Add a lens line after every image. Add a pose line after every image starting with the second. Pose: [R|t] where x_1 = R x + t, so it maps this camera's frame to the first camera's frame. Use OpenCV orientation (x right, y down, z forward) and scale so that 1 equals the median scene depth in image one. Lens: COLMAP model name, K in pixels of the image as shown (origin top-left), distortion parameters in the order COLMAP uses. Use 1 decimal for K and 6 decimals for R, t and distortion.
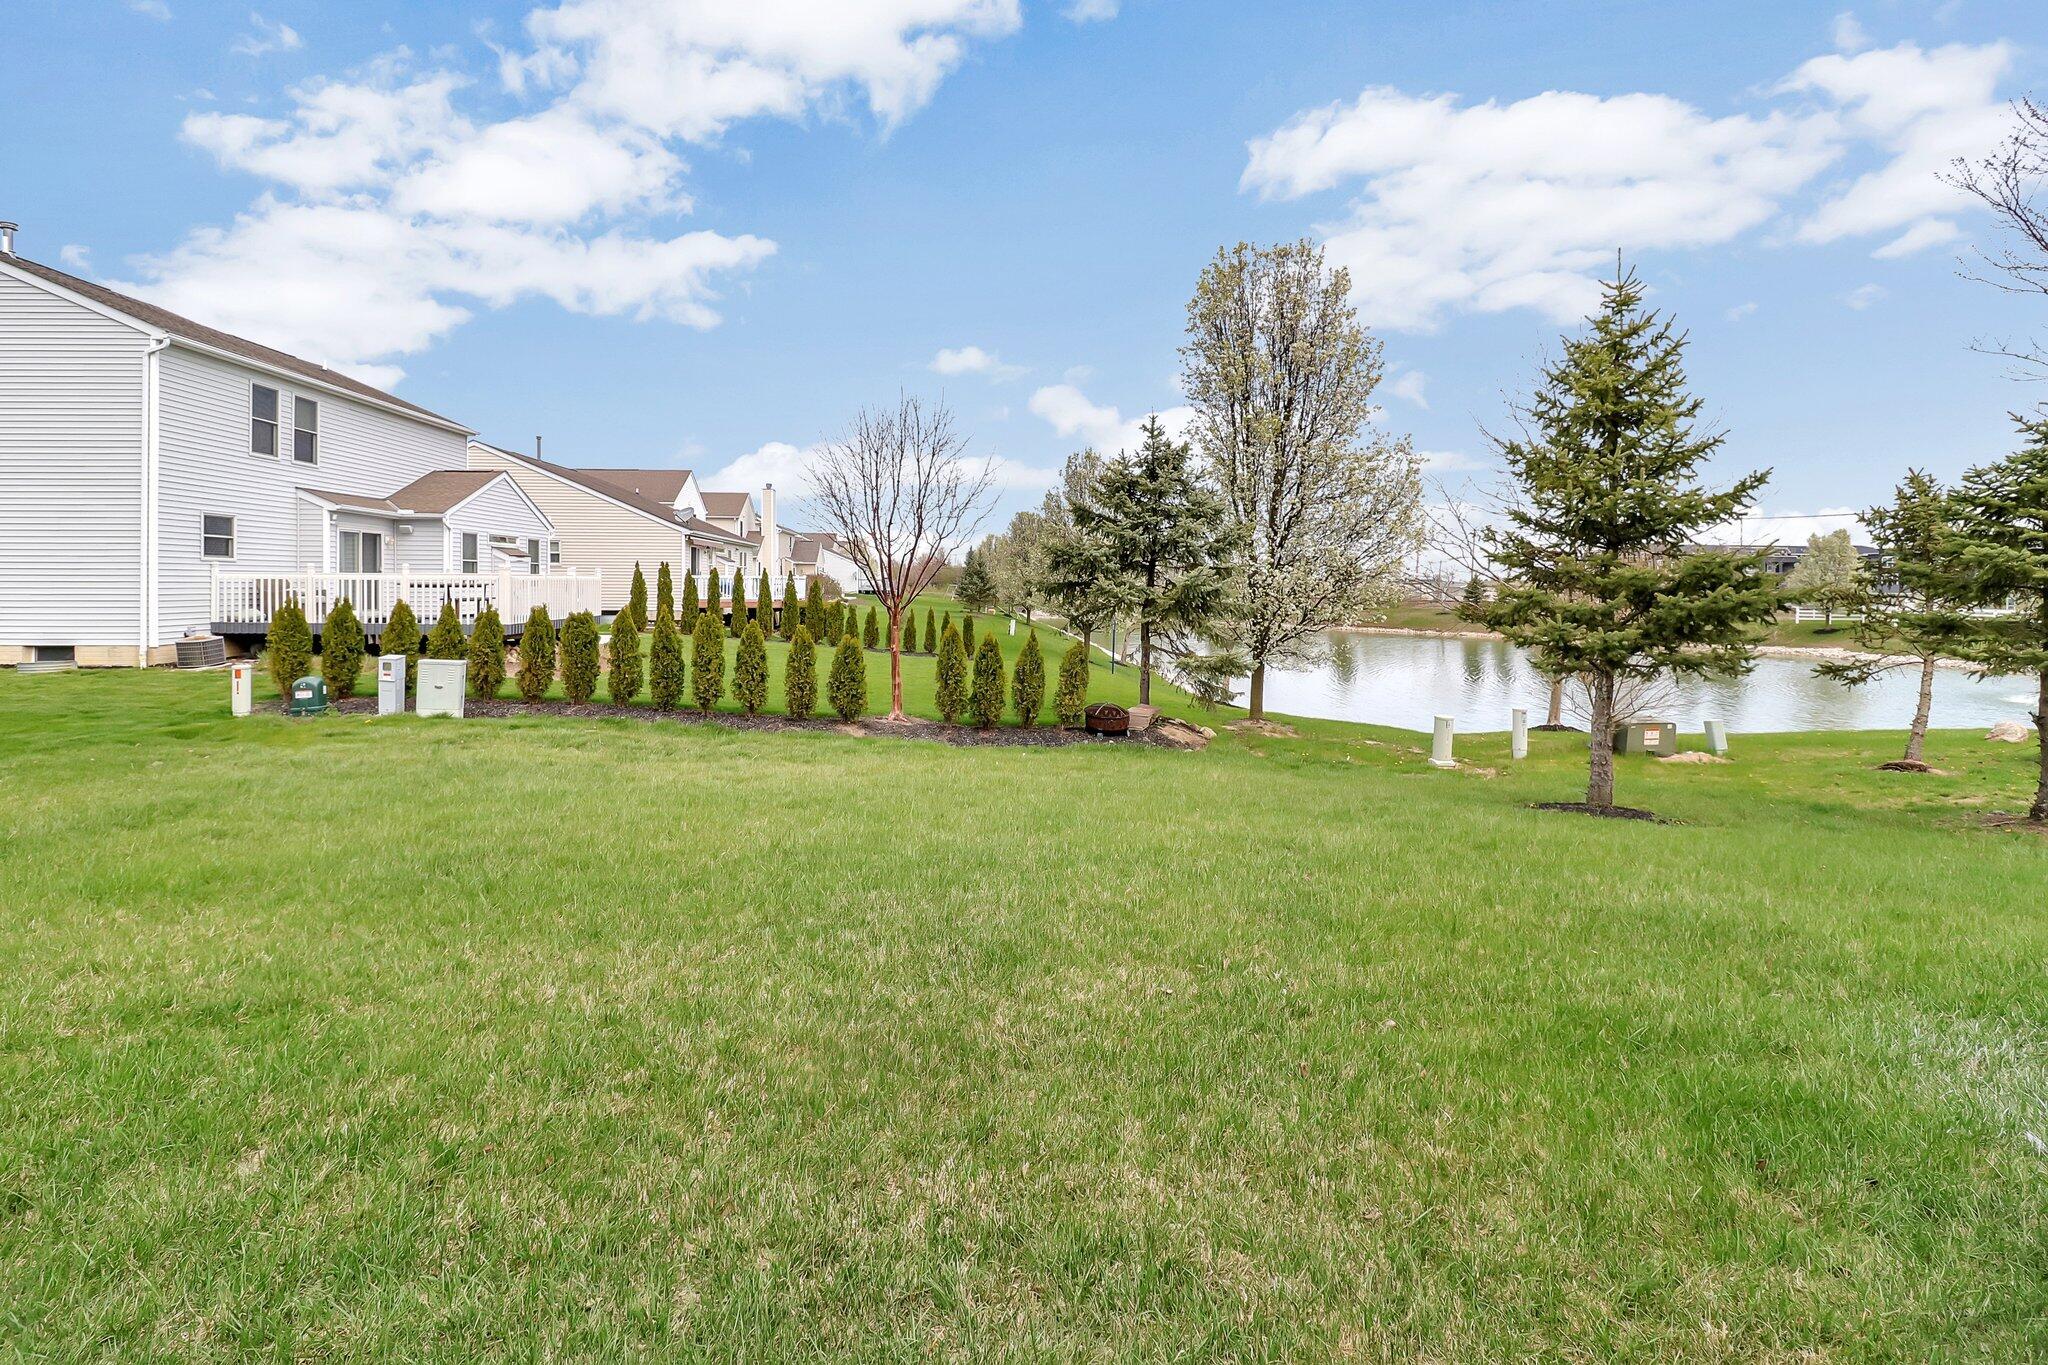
lens RADIAL K [[980.5, 0, 984.6], [0, 980.5, 580.0], [0, 0, 1]] dist [-0.003844, -0.002116]
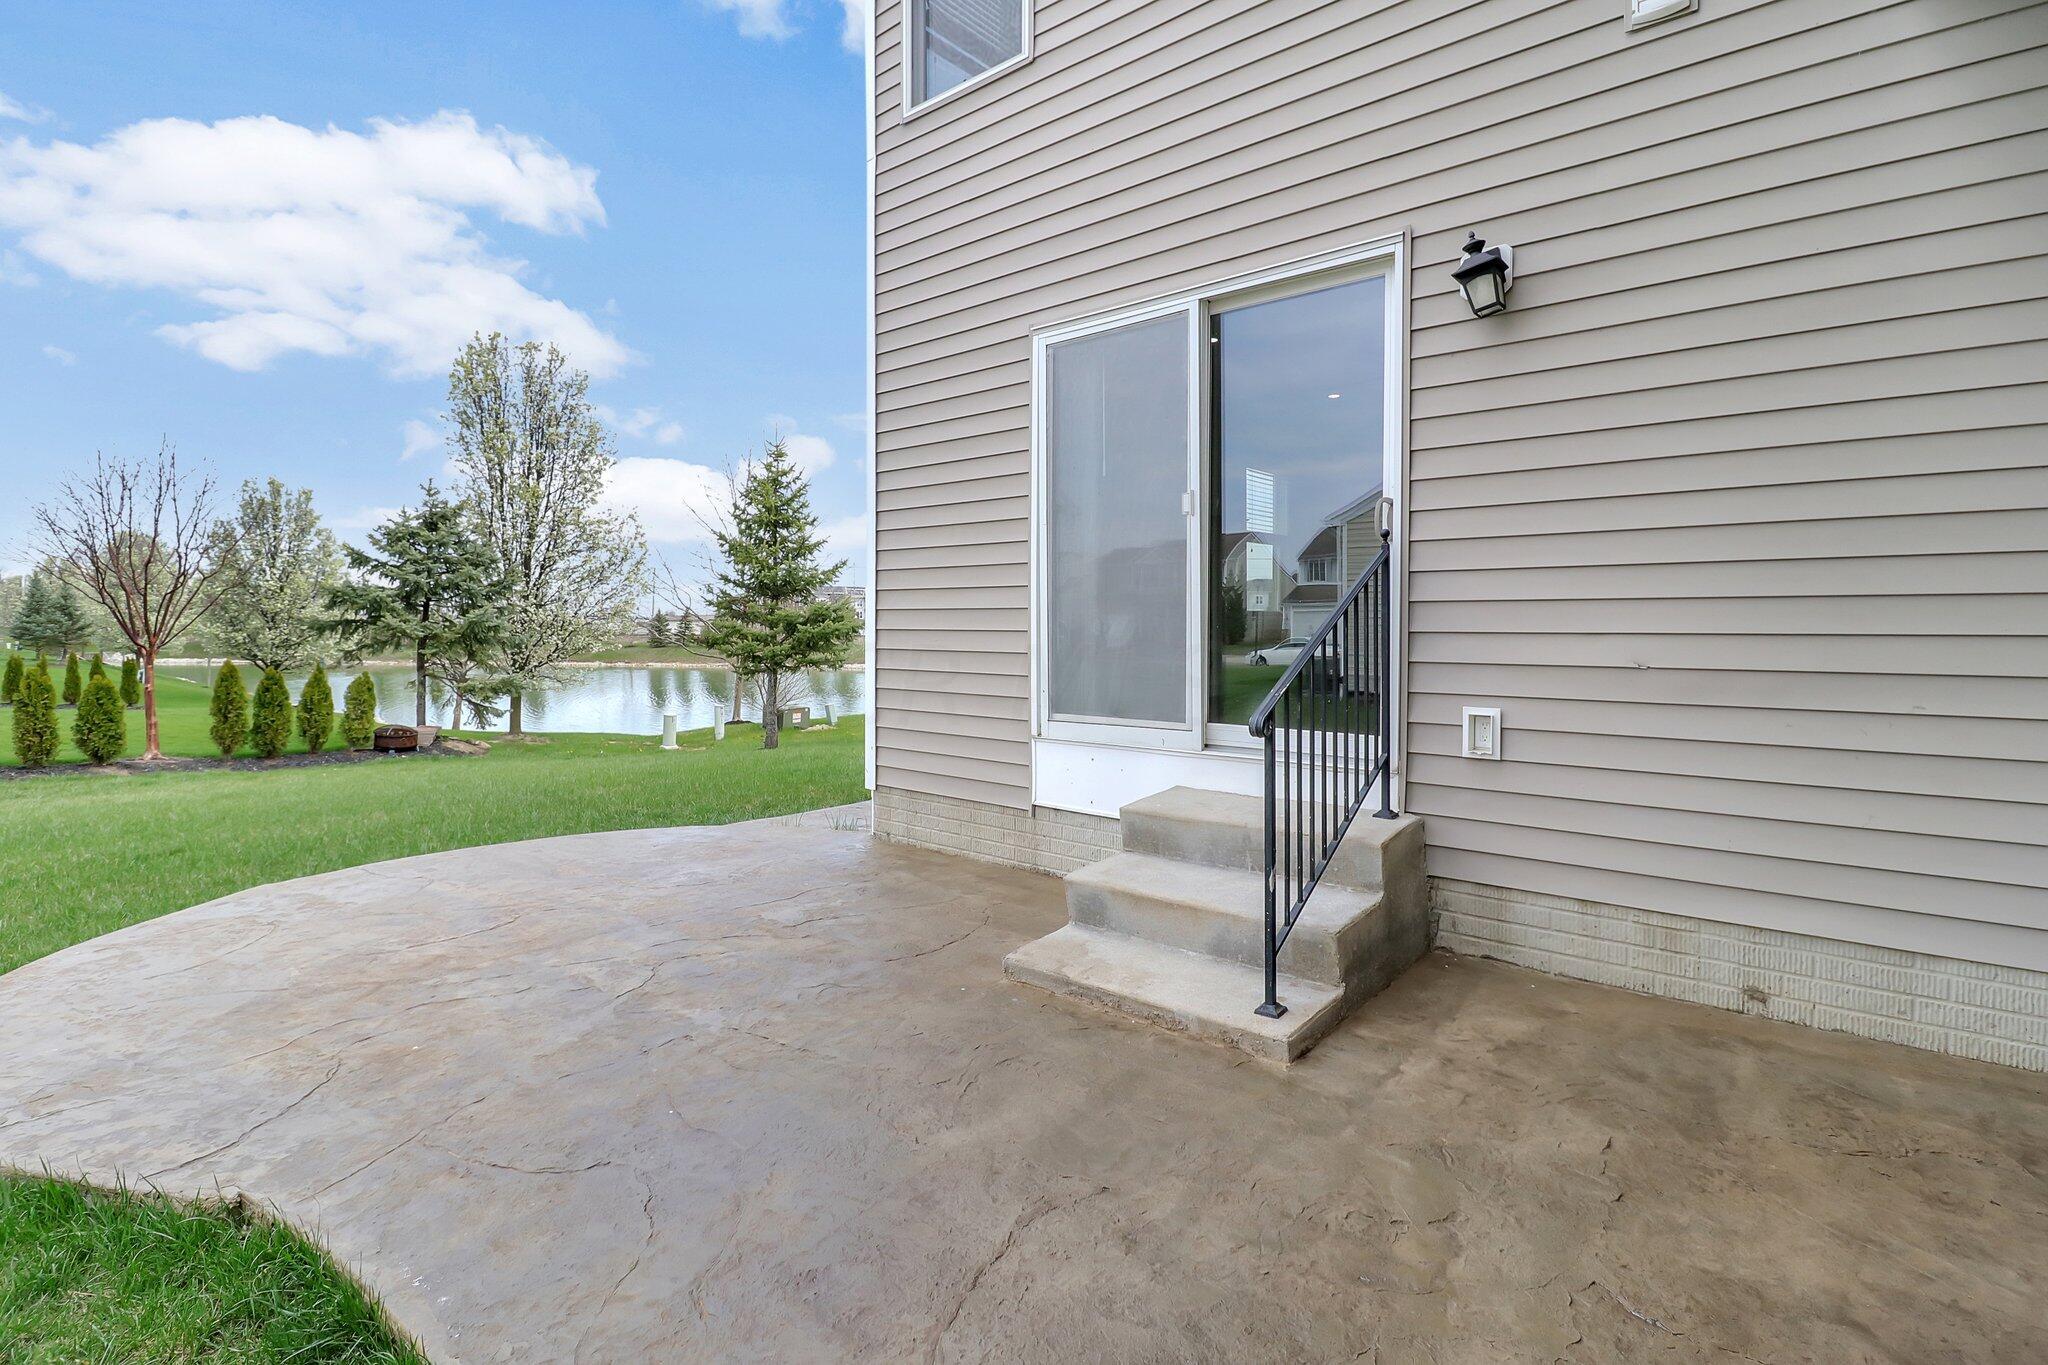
lens RADIAL K [[980.5, 0, 1024.9], [0, 980.5, 673.9], [0, 0, 1]] dist [-0.003844, -0.002116]
pose [[0.676500, -0.045975, 0.735007, -0.317797], [0.001278, 0.998121, 0.061256, -0.005349], [-0.736442, -0.040500, 0.675287, -0.467673]]
